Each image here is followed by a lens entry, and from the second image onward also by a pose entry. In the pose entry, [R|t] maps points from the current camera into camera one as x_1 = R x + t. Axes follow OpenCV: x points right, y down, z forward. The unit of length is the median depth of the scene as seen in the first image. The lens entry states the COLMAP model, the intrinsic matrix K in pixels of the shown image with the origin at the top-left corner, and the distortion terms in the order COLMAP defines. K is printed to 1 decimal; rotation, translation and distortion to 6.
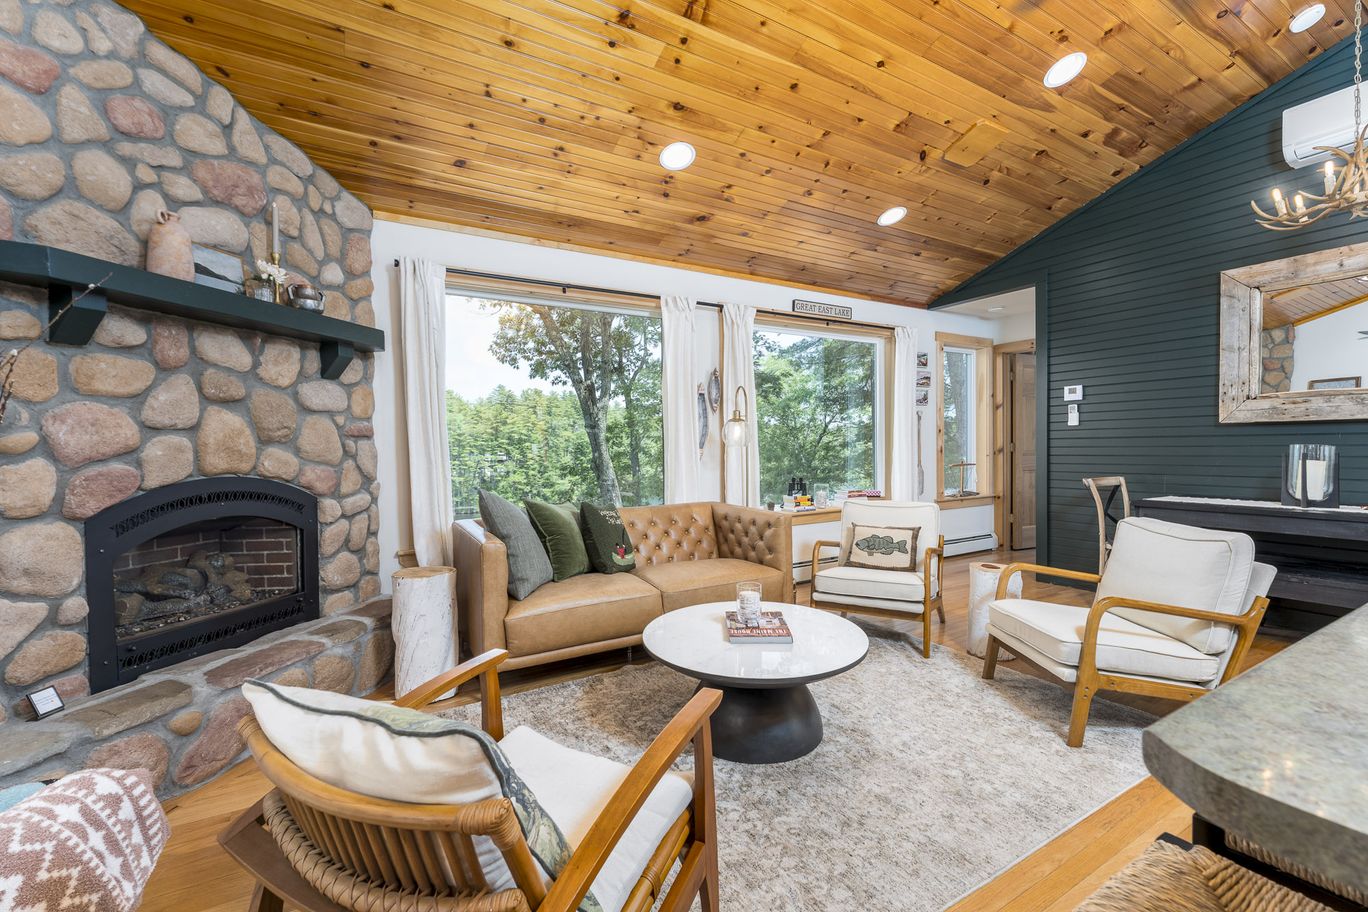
lens RADIAL K [[589.5, 0, 684.0], [0, 589.5, 456.0], [0, 0, 1]] dist [-0.008365, 0.000263]
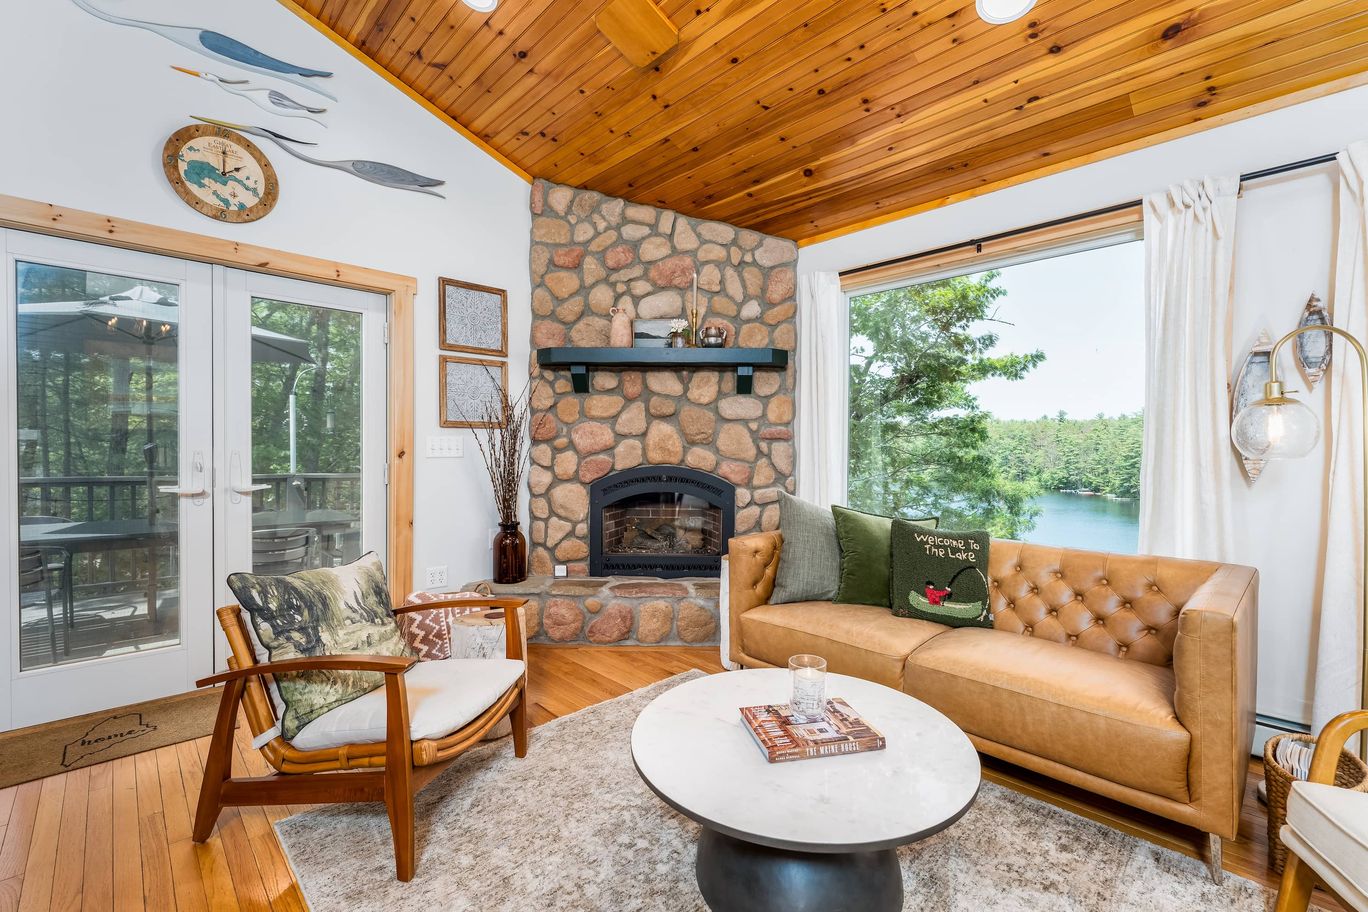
lens RADIAL K [[589.5, 0, 684.0], [0, 589.5, 456.0], [0, 0, 1]] dist [0.002701, -0.000204]
pose [[0.219042, 0.027570, -0.975326, 0.734695], [-0.025502, 0.999421, 0.022524, -0.027057], [0.975382, 0.019939, 0.219618, 0.714828]]
